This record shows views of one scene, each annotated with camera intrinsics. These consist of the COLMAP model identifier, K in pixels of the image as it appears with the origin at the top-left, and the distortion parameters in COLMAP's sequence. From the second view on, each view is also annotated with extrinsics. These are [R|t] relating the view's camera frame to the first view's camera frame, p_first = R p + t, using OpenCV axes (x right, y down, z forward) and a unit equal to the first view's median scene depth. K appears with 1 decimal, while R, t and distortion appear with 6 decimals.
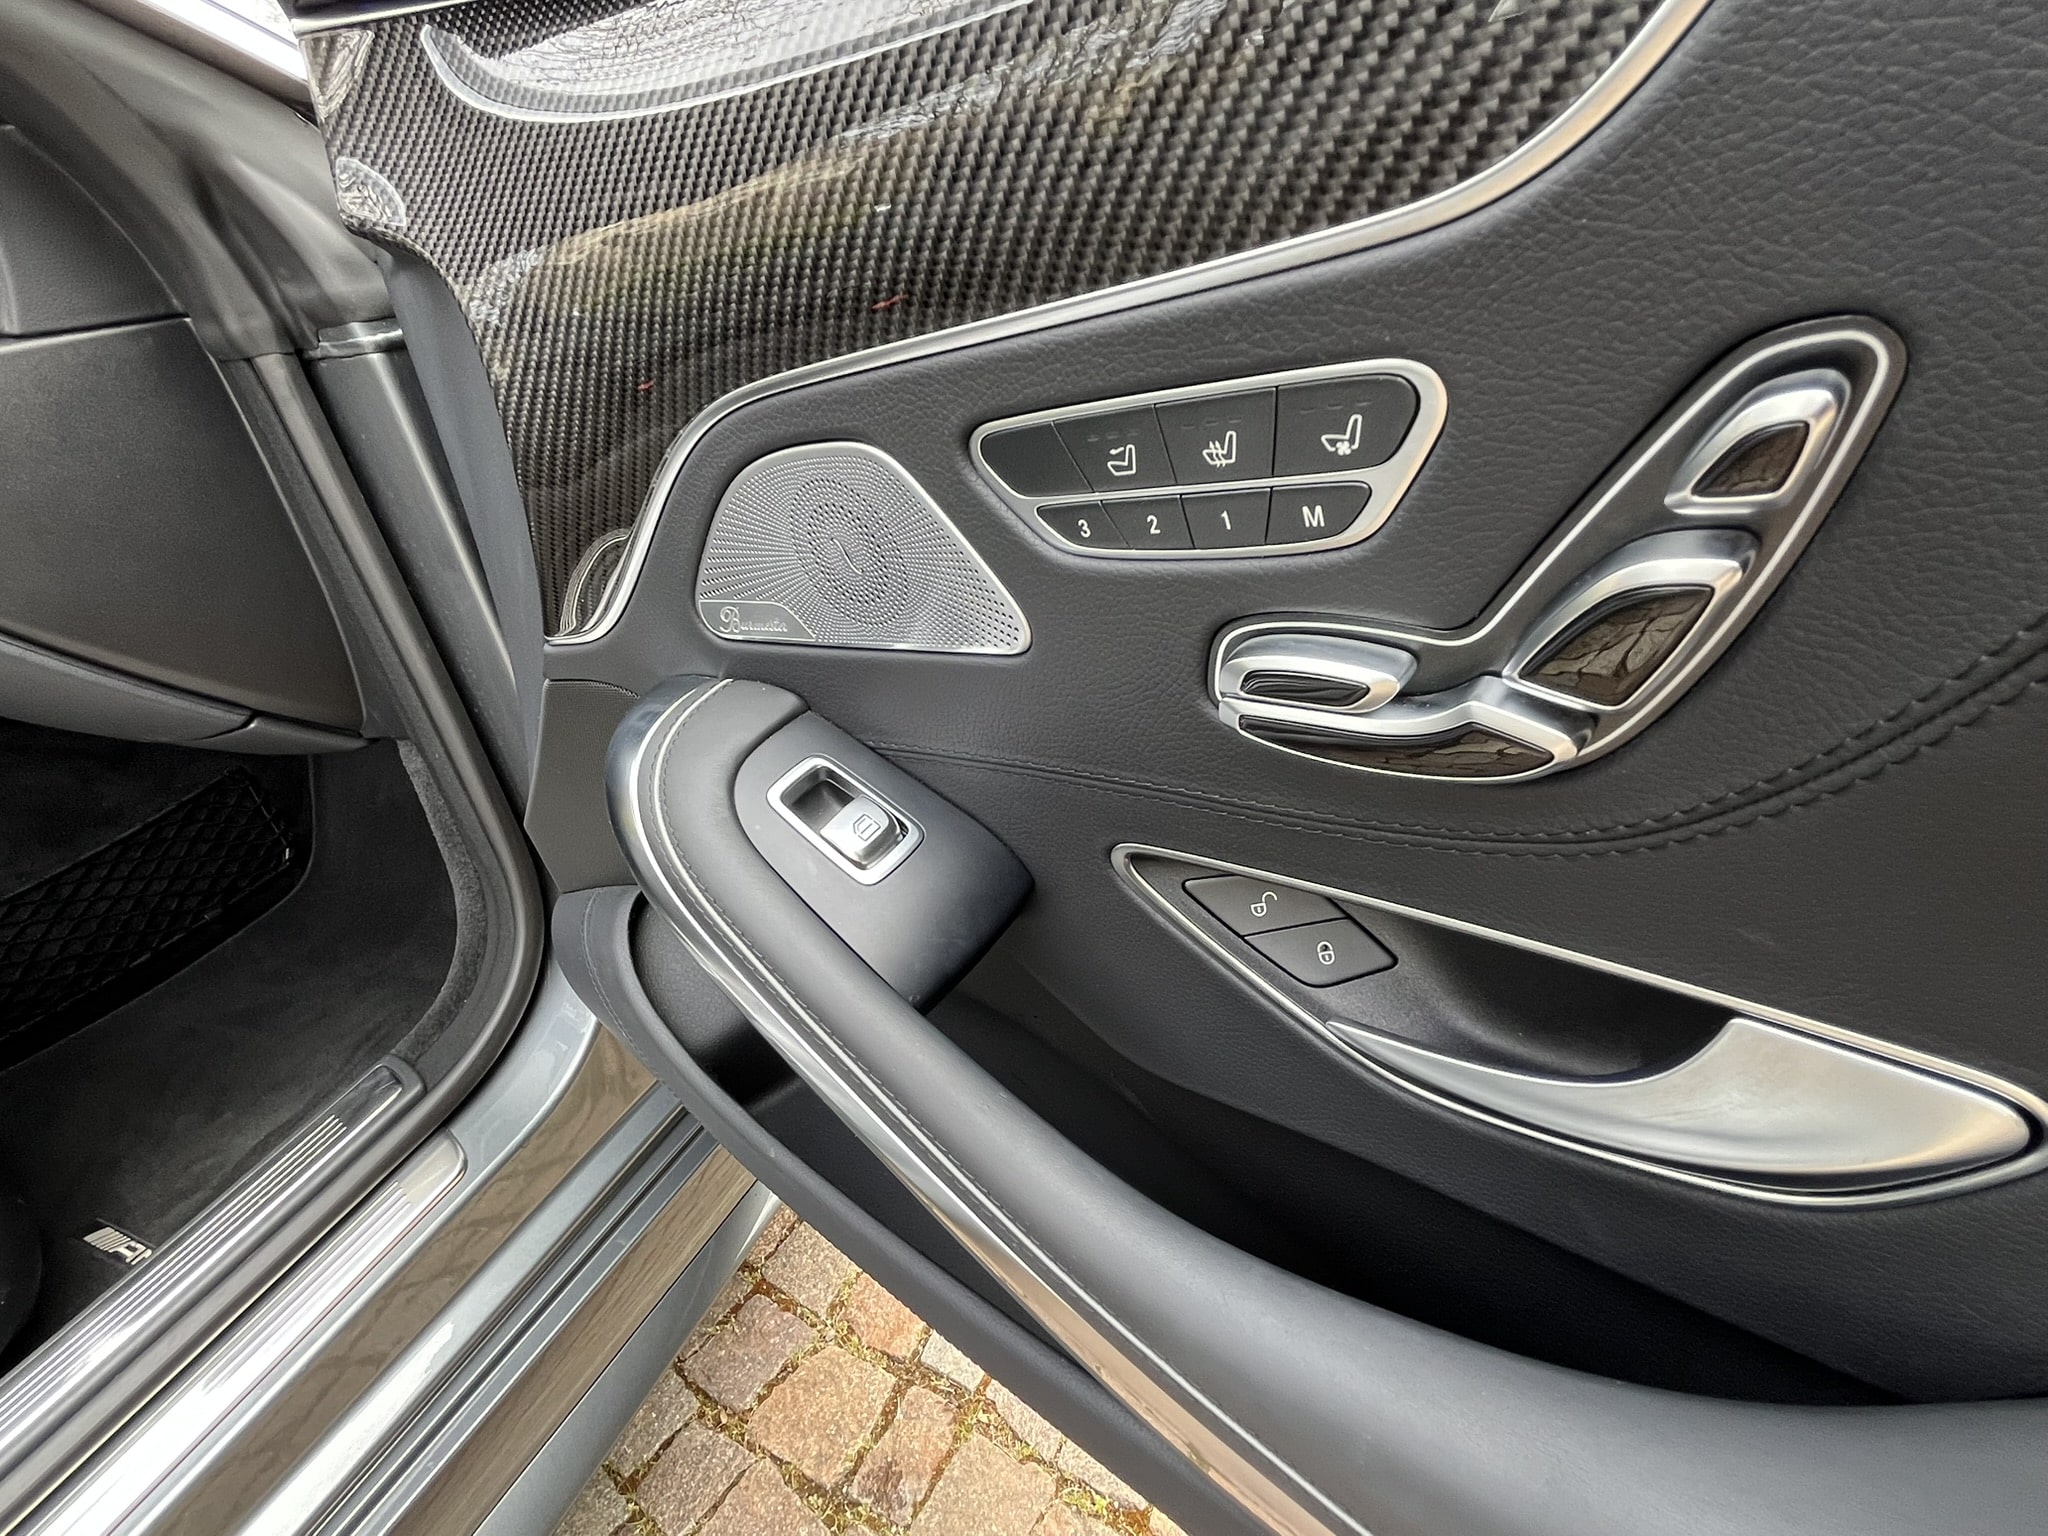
lens RADIAL K [[1035.4, 0, 1013.9], [0, 1035.4, 759.7], [0, 0, 1]] dist [0.001231, 0.000482]
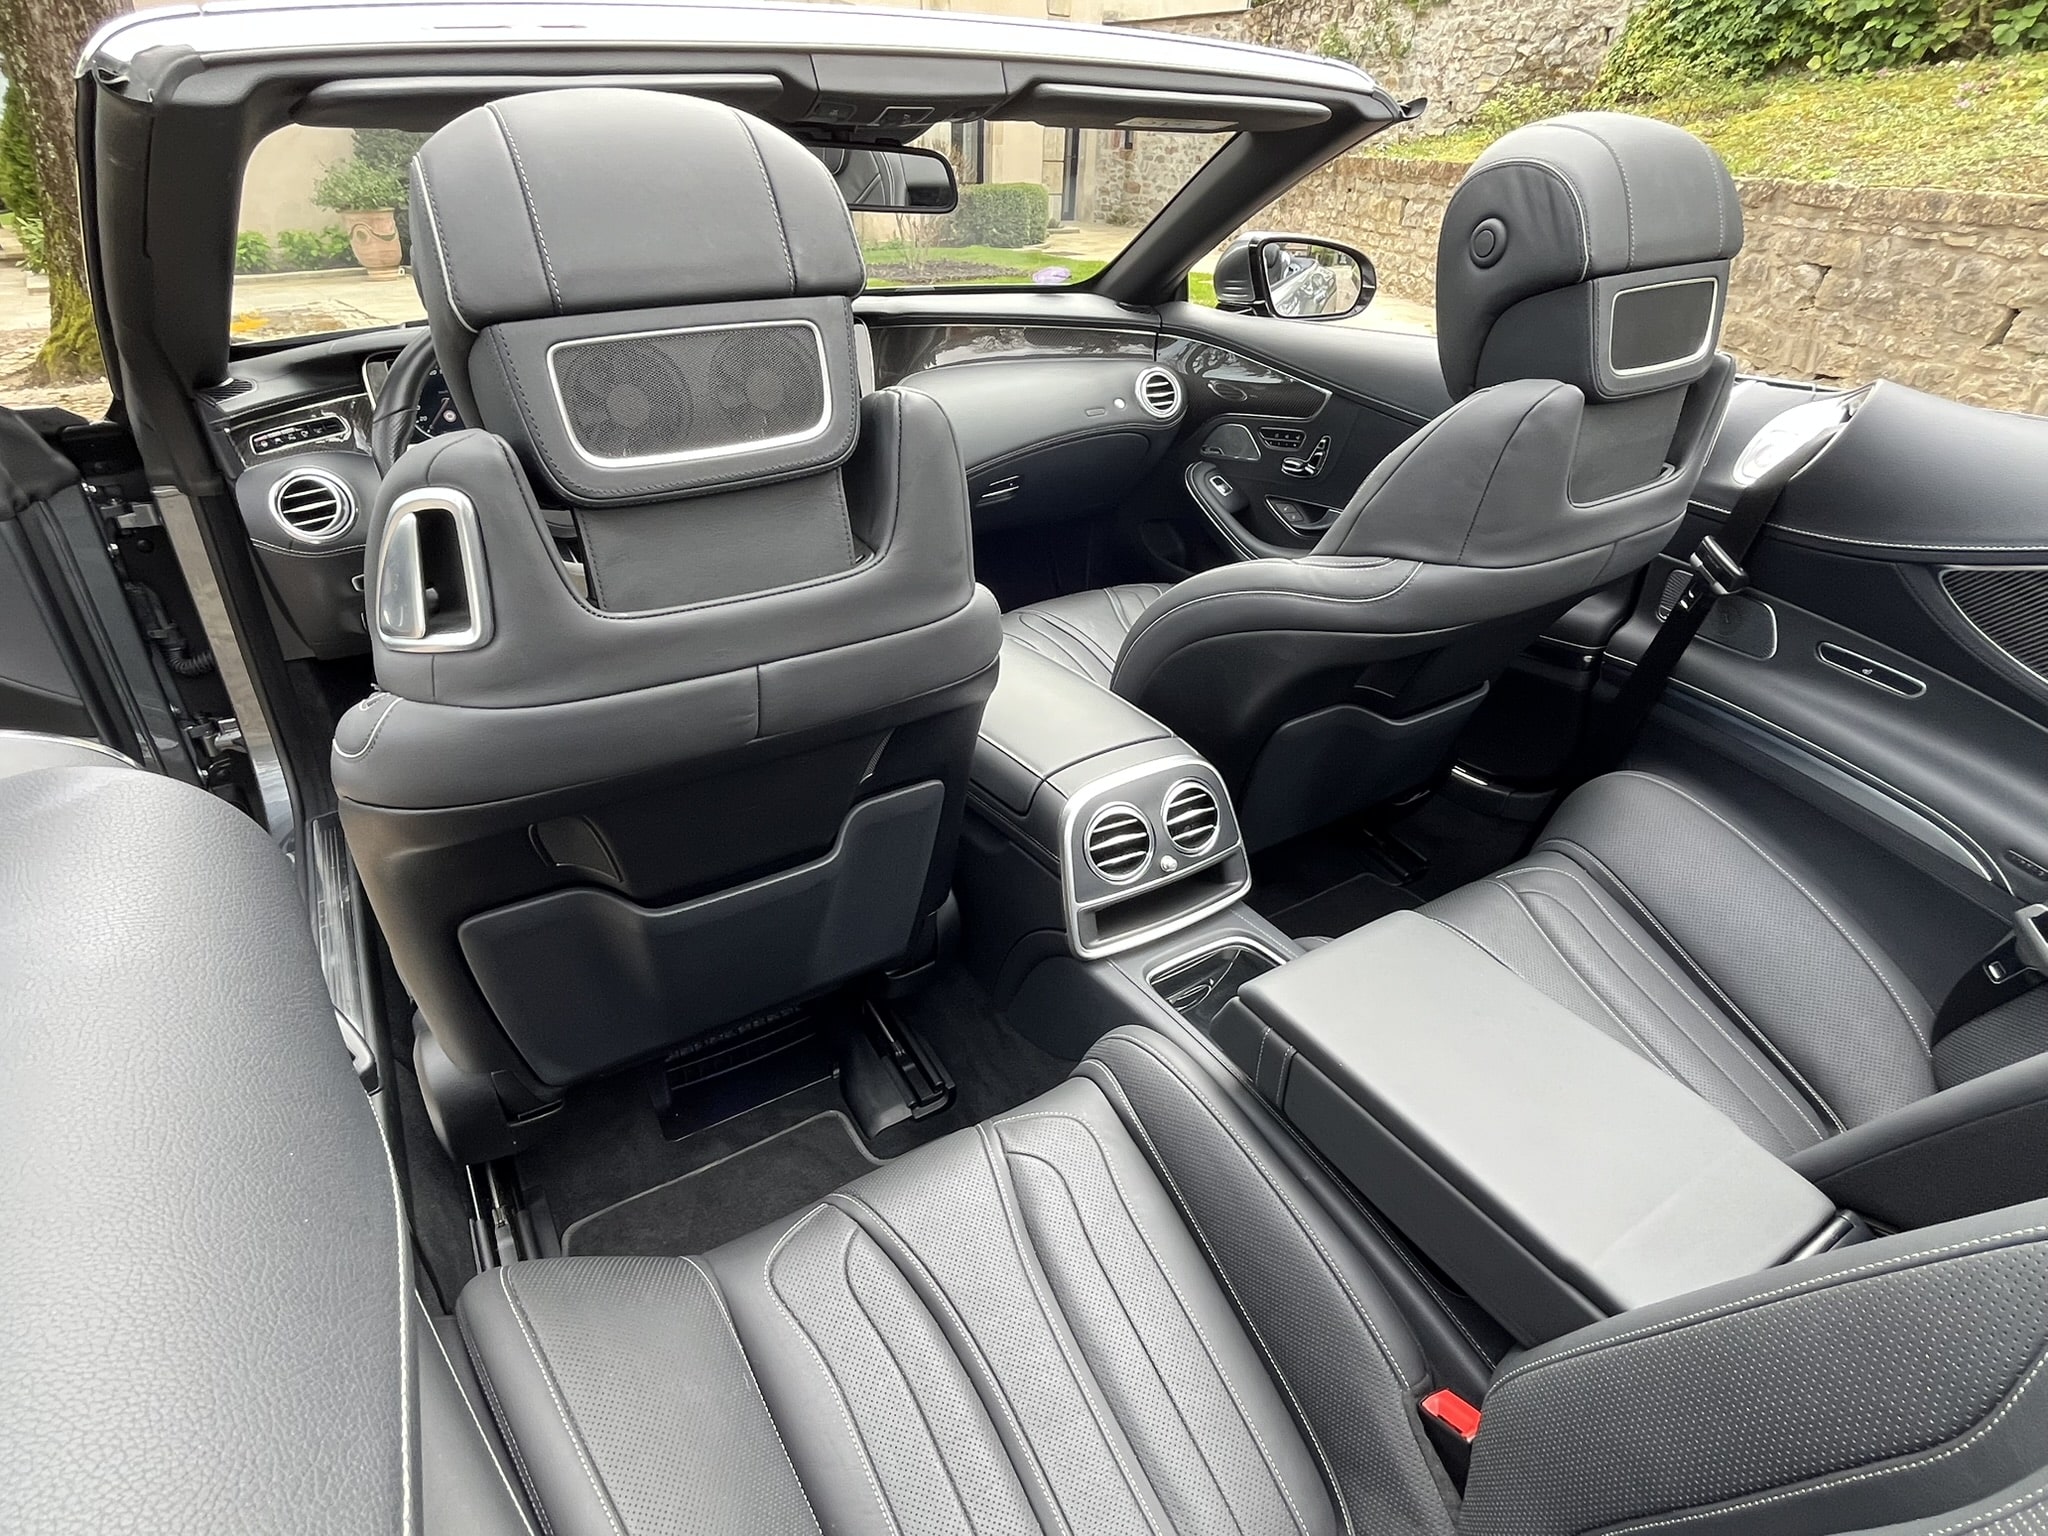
lens RADIAL K [[1052.9, 0, 1011.8], [0, 1052.9, 765.2], [0, 0, 1]] dist [-0.002010, 0.000381]
pose [[0.961415, 0.229198, -0.152148, -0.029360], [-0.216649, 0.971645, 0.094707, 1.128574], [0.169541, -0.058090, 0.983810, -4.550890]]
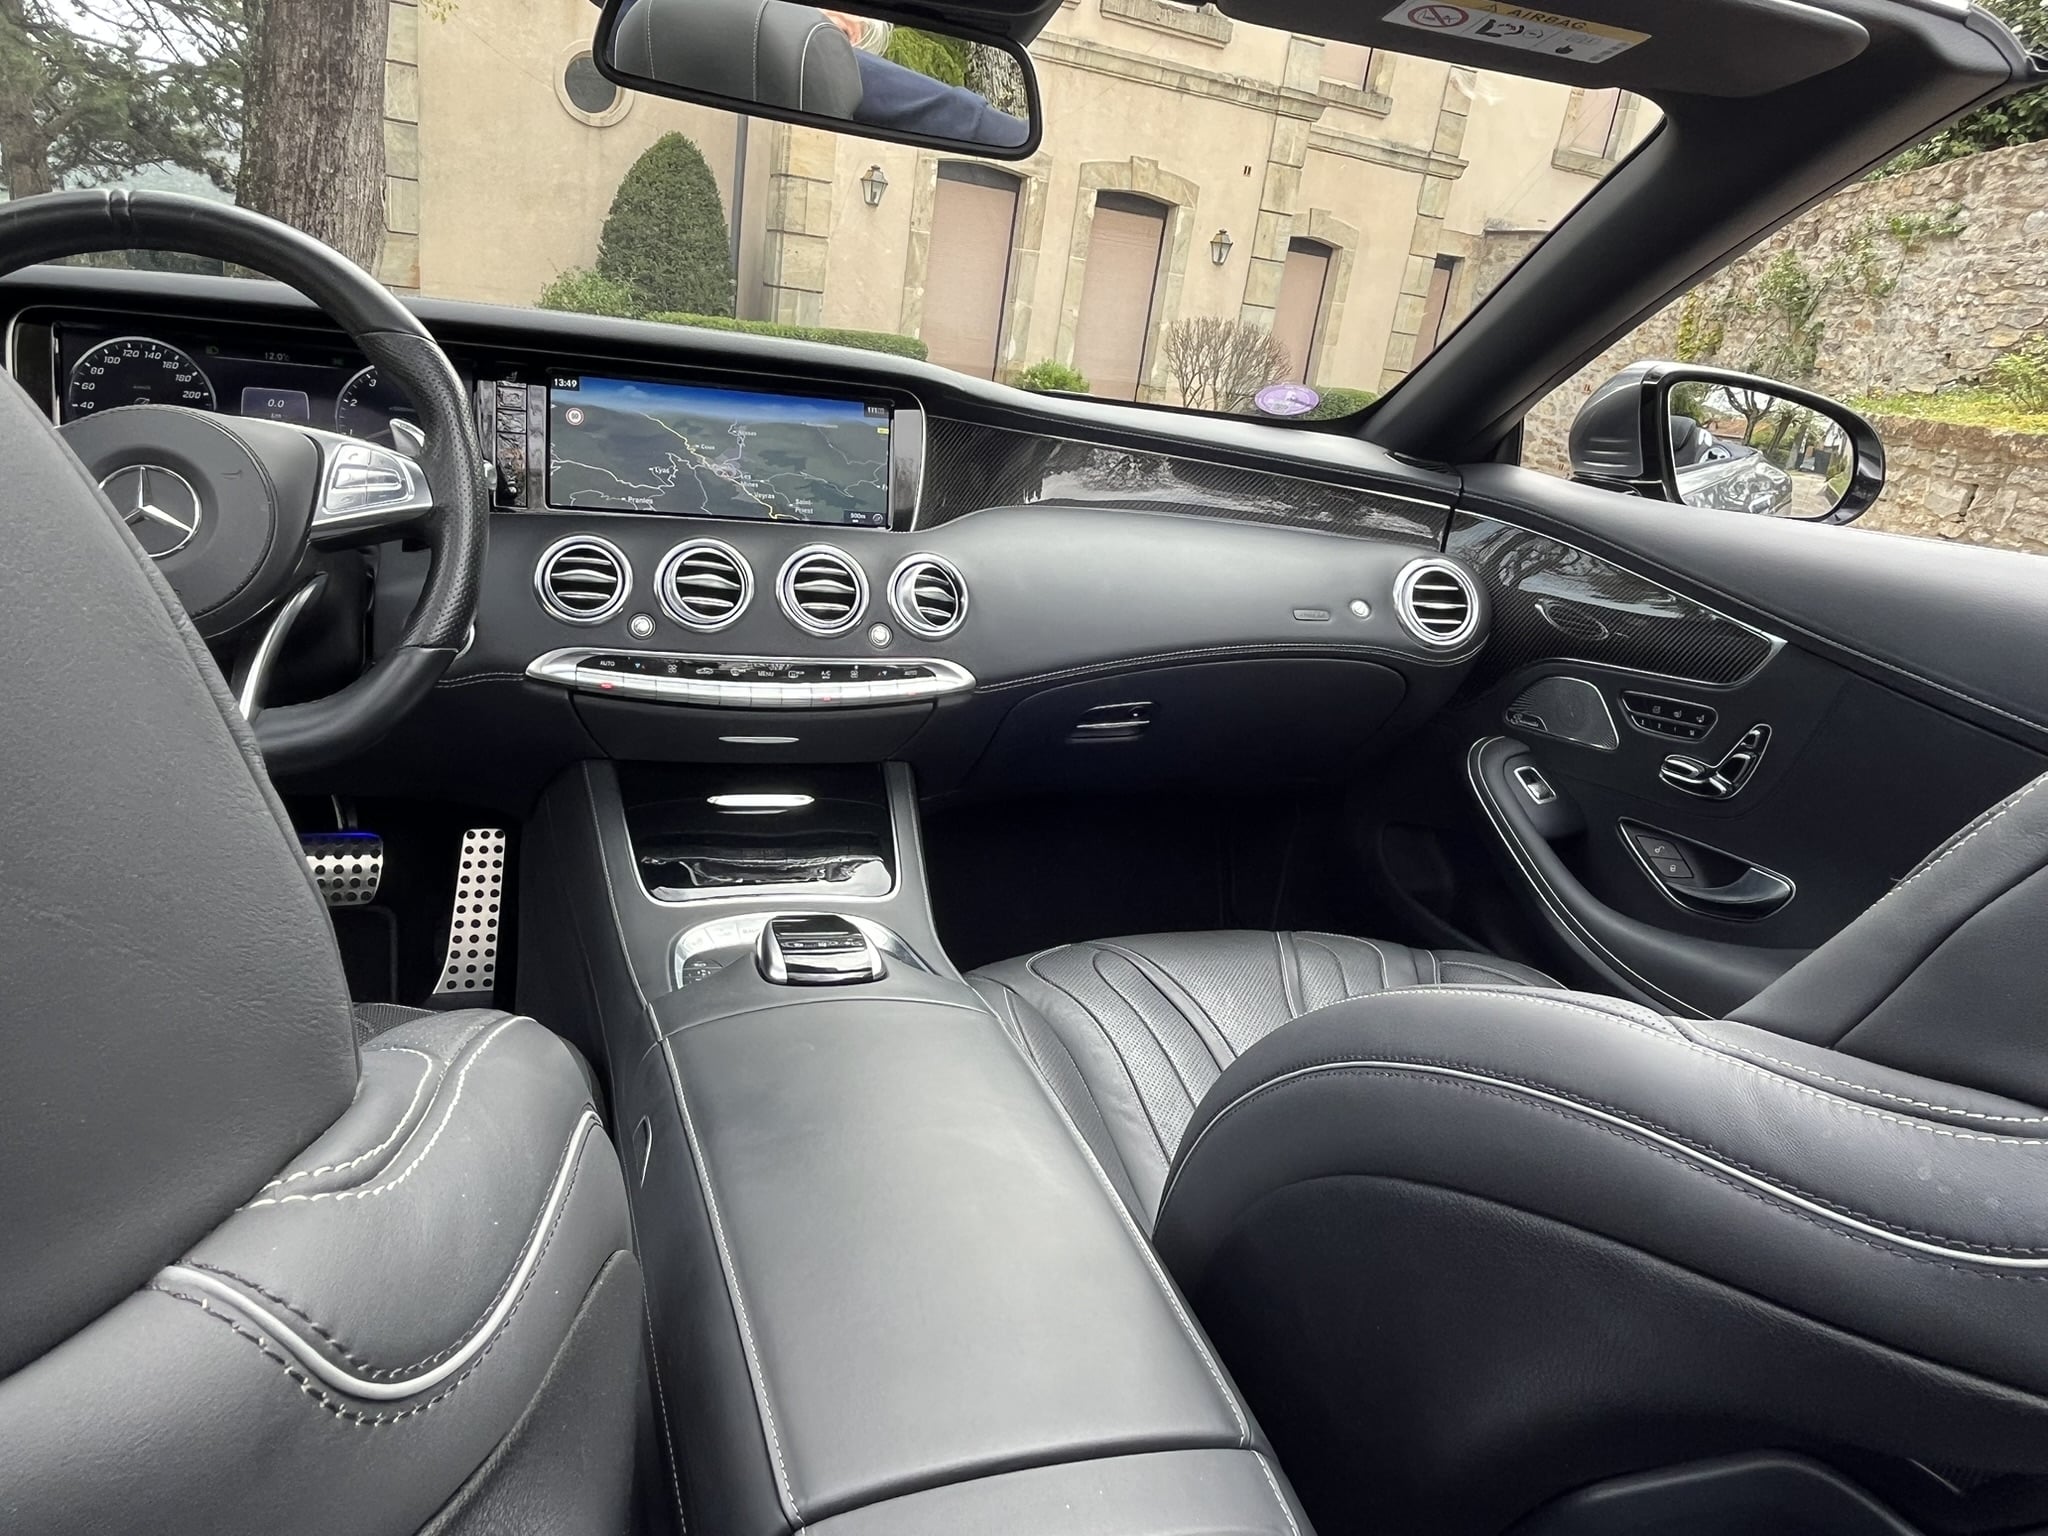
lens RADIAL K [[1336.8, 0, 1011.6], [0, 1336.8, 772.0], [0, 0, 1]] dist [0.026363, -0.025413]
pose [[0.856619, 0.349029, -0.379977, 0.010524], [-0.400932, 0.913838, -0.064450, 0.803392], [0.324743, 0.207554, 0.922748, -2.885965]]
